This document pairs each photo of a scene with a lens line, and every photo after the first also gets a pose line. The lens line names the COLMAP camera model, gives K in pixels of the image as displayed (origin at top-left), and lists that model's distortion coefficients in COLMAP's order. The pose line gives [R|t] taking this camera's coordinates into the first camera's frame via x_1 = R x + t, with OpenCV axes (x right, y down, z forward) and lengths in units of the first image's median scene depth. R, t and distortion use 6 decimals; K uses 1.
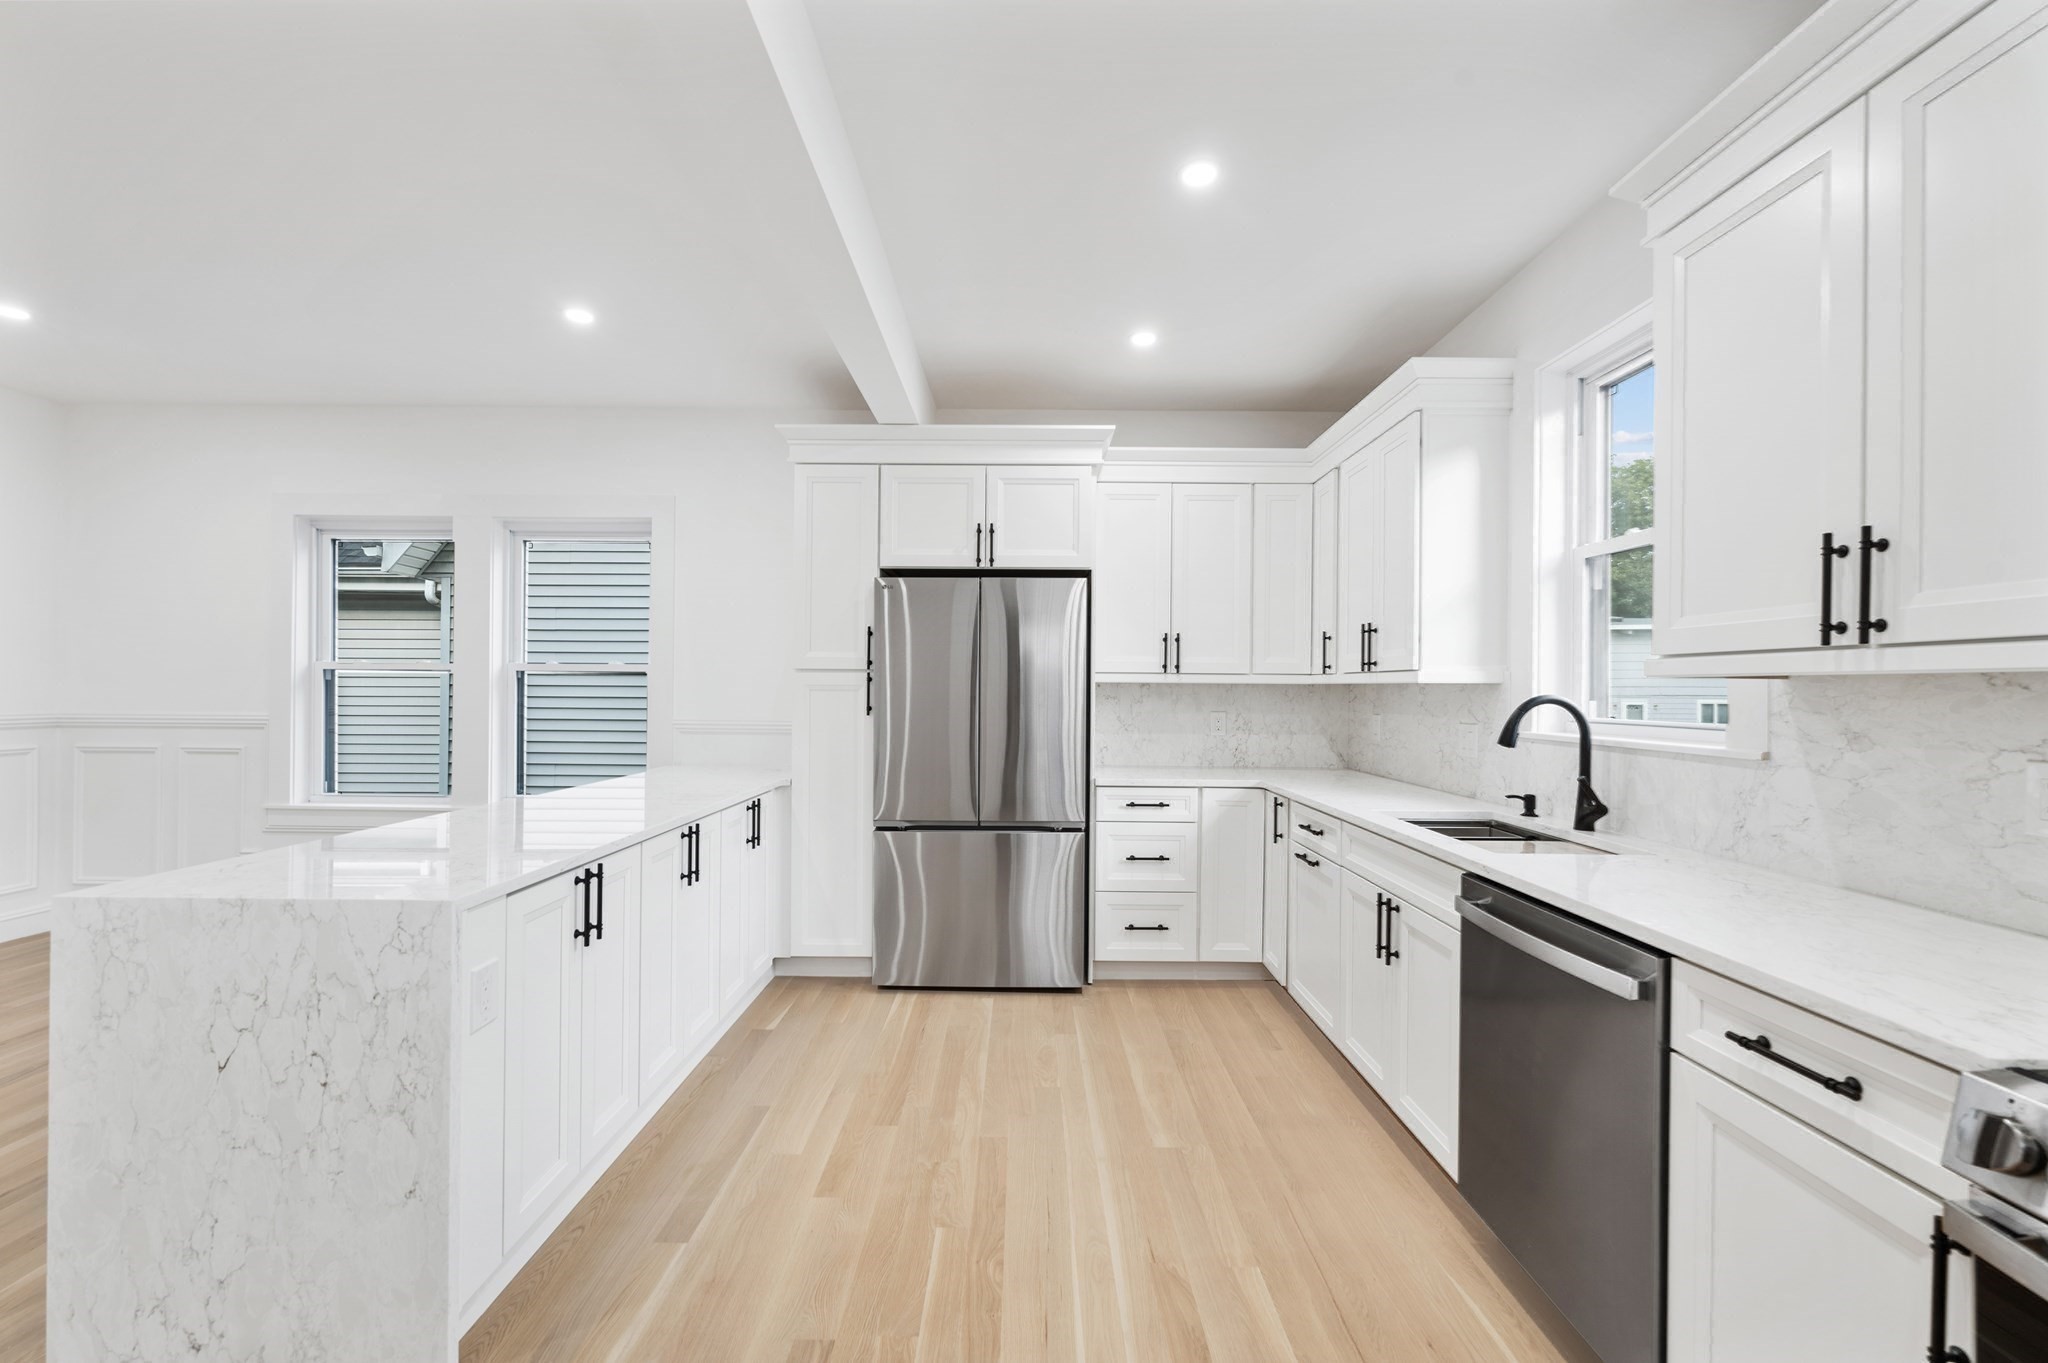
lens RADIAL K [[826.6, 0, 1018.8], [0, 826.6, 680.6], [0, 0, 1]] dist [-0.001107, -0.000019]
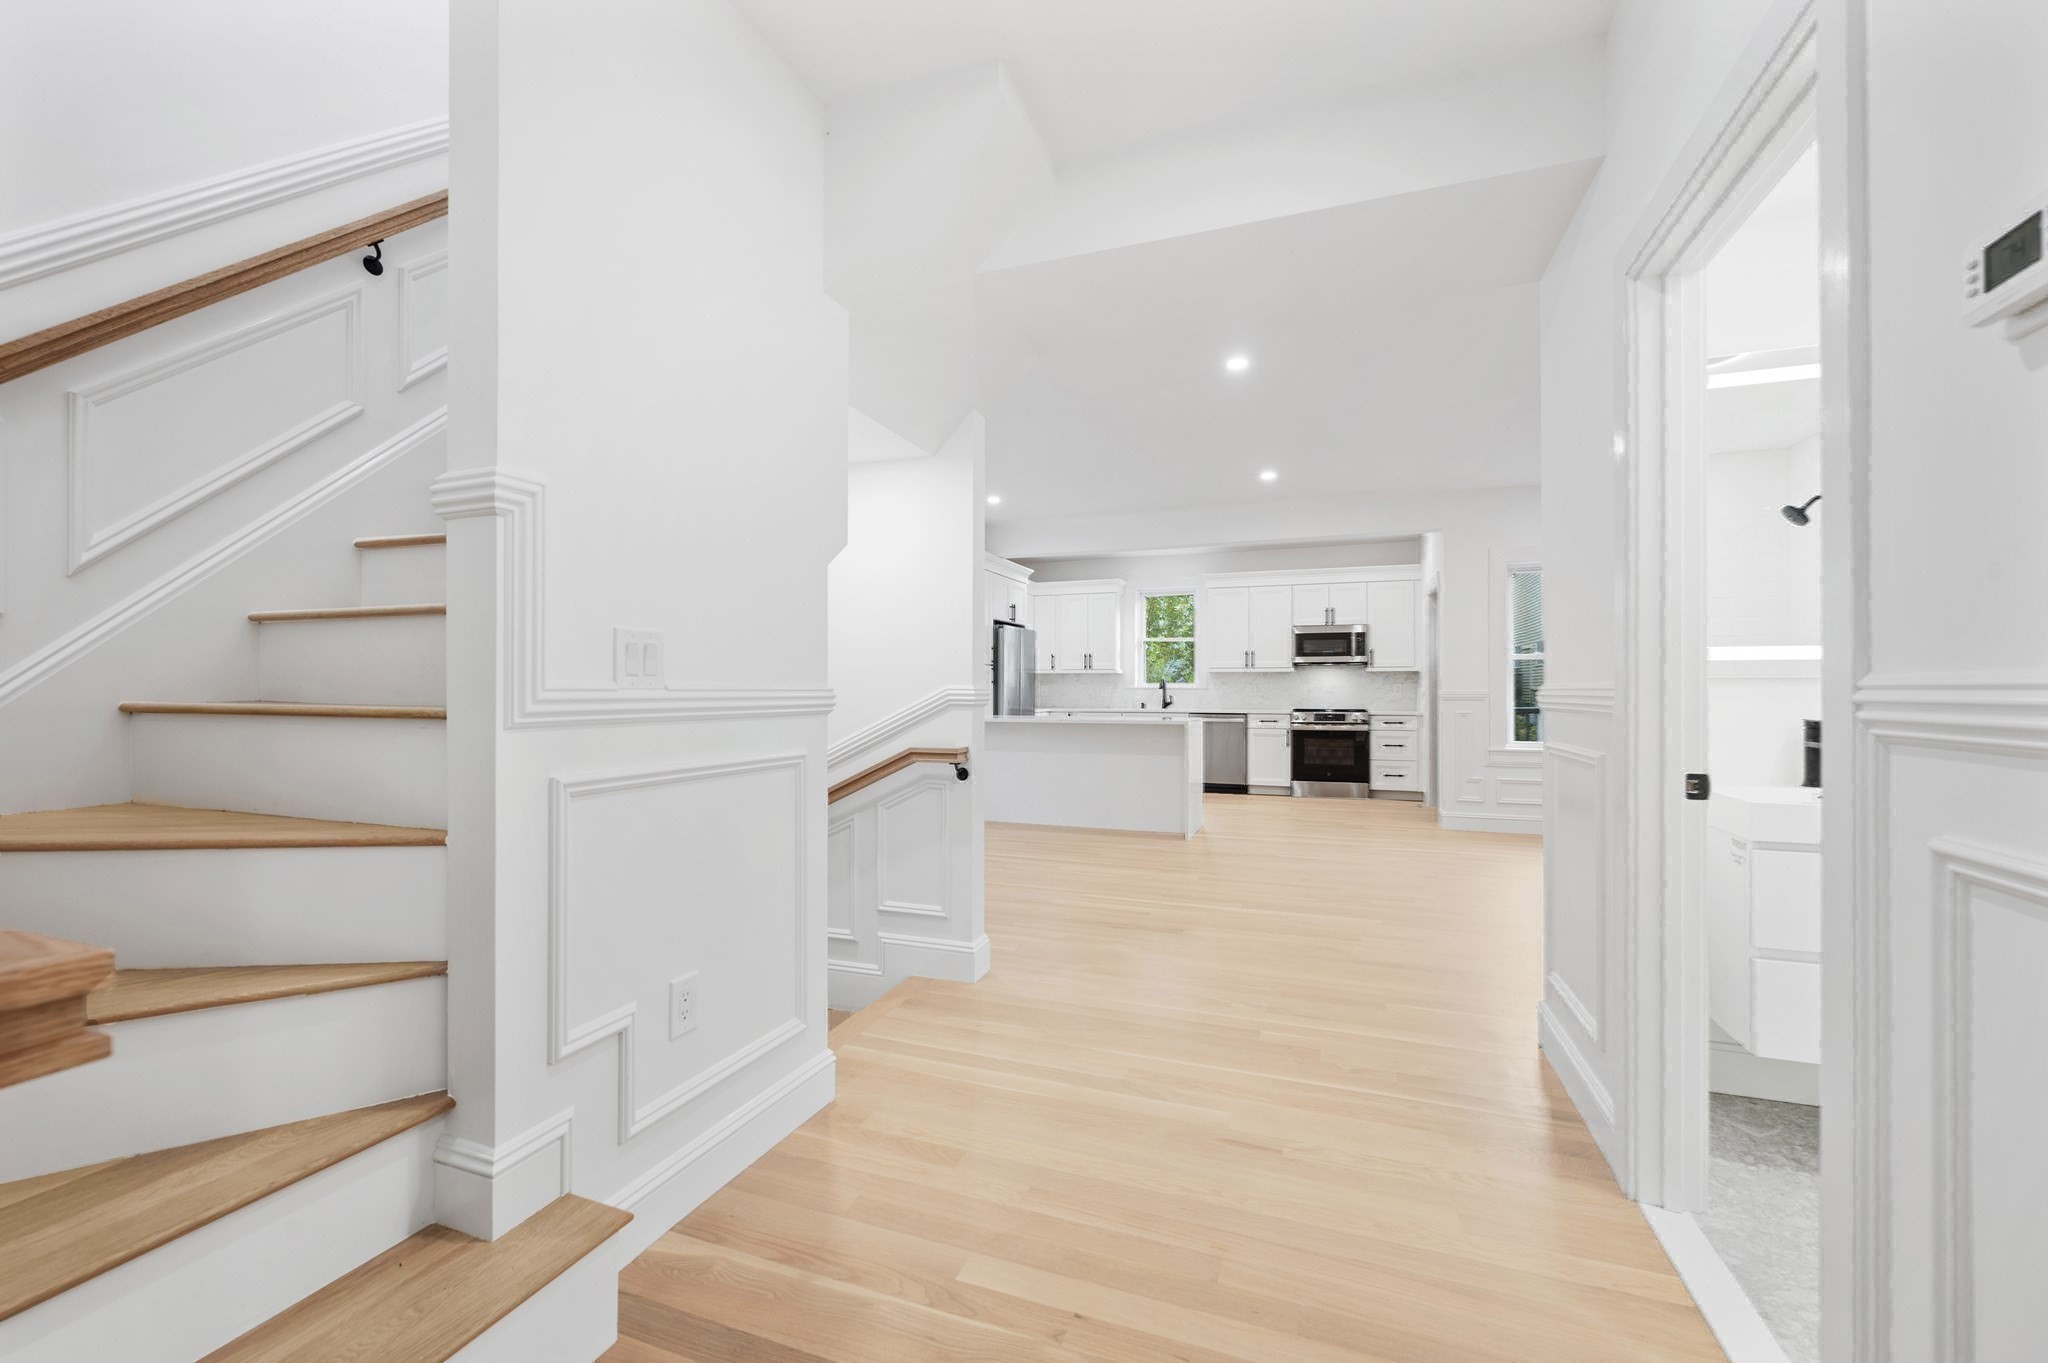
lens RADIAL K [[826.6, 0, 1027.4], [0, 826.6, 686.9], [0, 0, 1]] dist [-0.001107, -0.000019]
pose [[0.320043, -0.004864, 0.947390, -4.581252], [-0.006430, 0.999953, 0.007306, 0.058024], [-0.947381, -0.008430, 0.319997, 0.414690]]
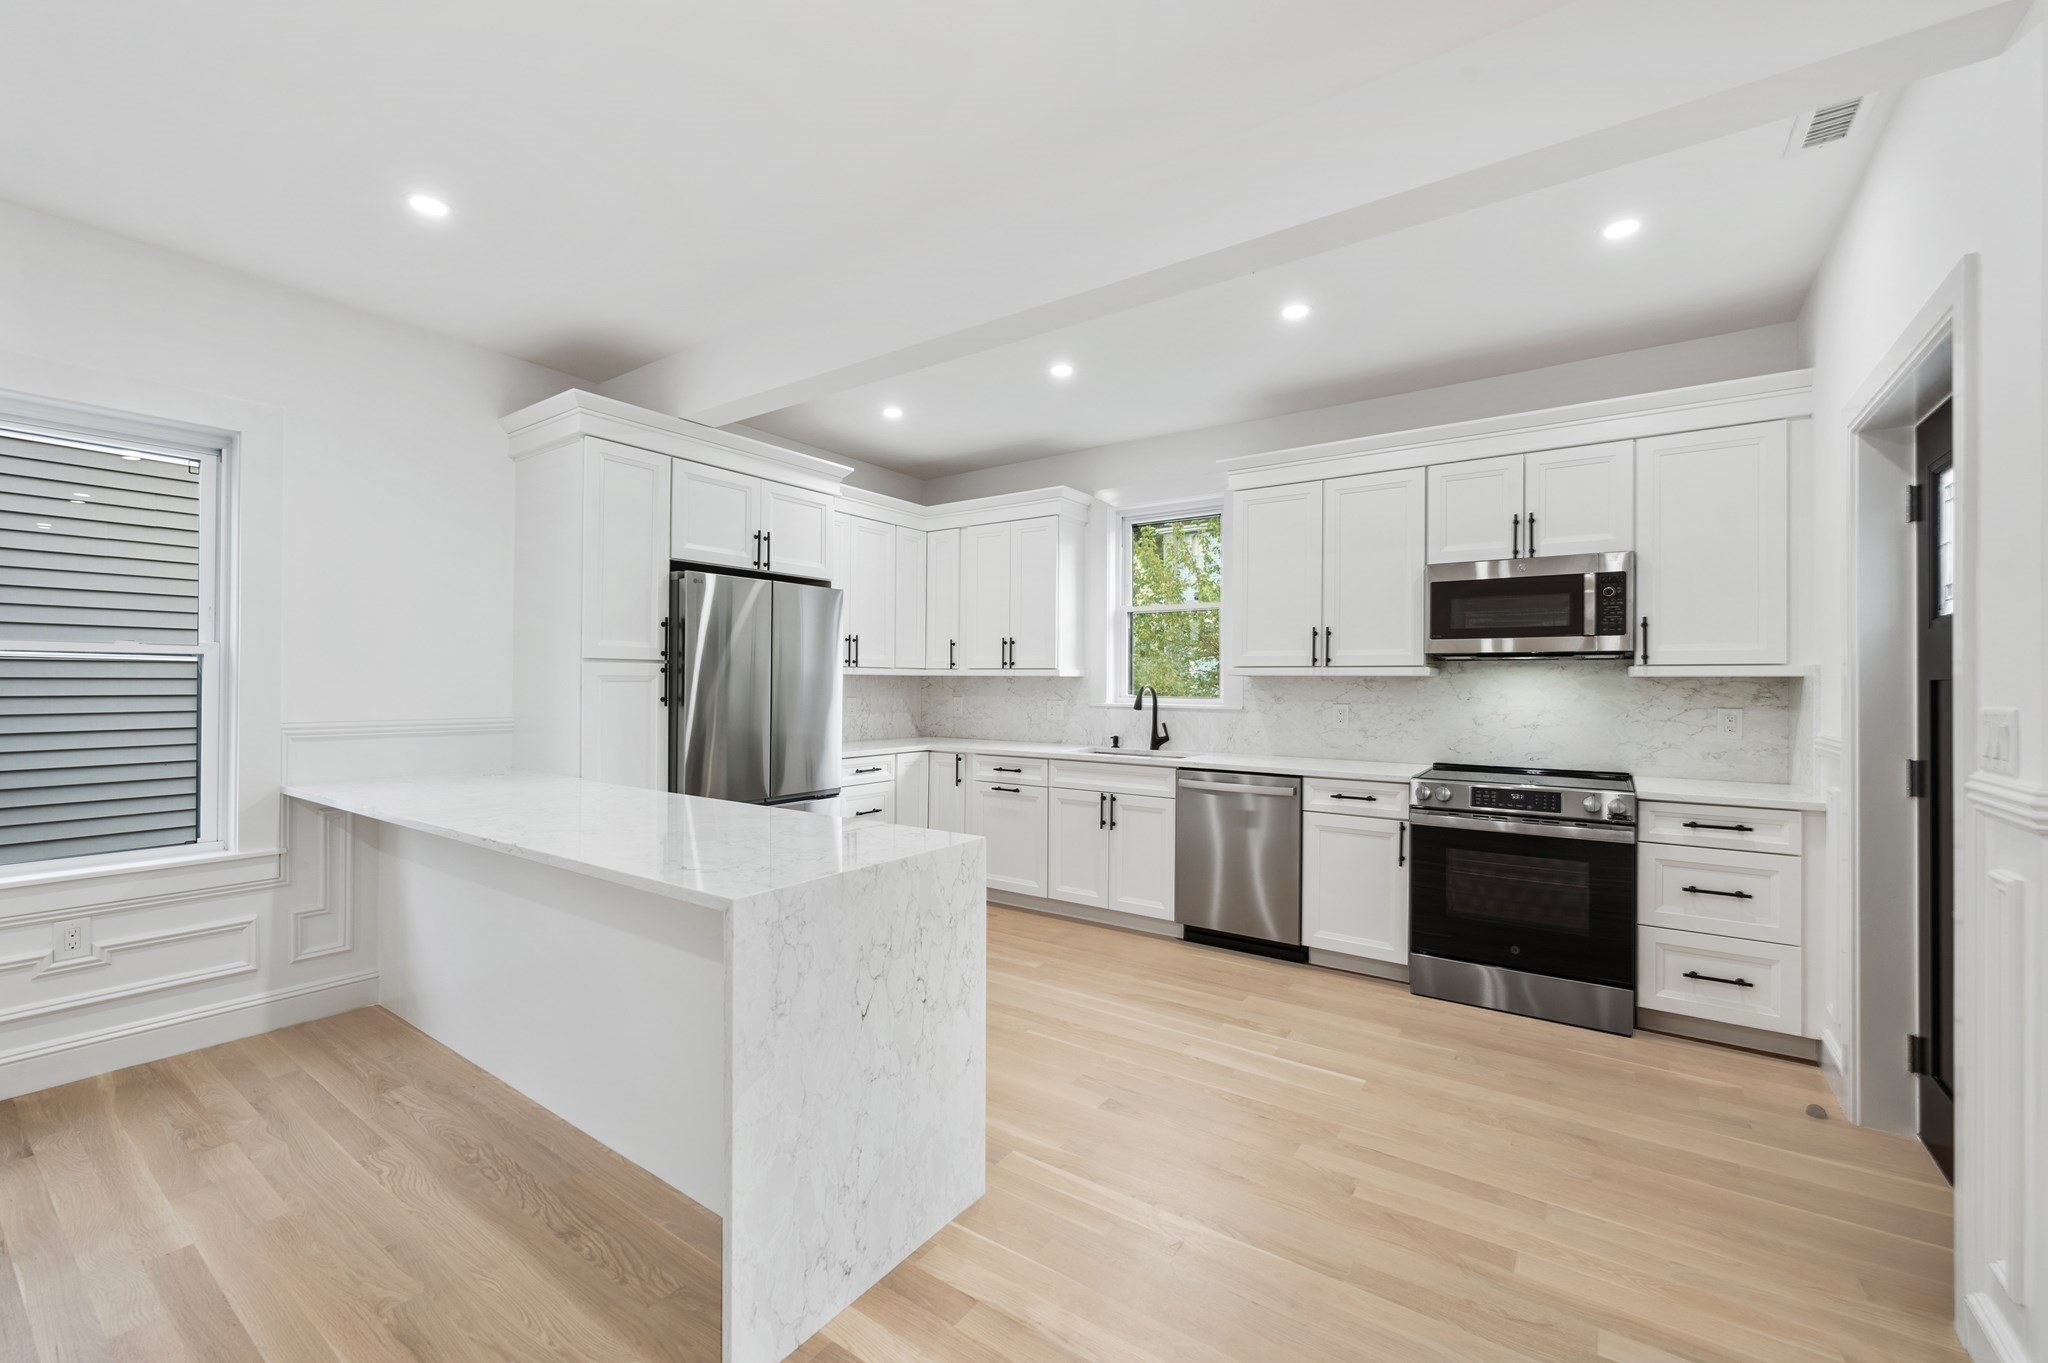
lens RADIAL K [[826.6, 0, 1033.6], [0, 826.6, 674.7], [0, 0, 1]] dist [-0.001107, -0.000019]
pose [[0.560023, 0.004112, 0.828467, -1.529638], [-0.010541, 0.999942, 0.002162, -0.005991], [-0.828410, -0.009943, 0.560034, 0.146511]]
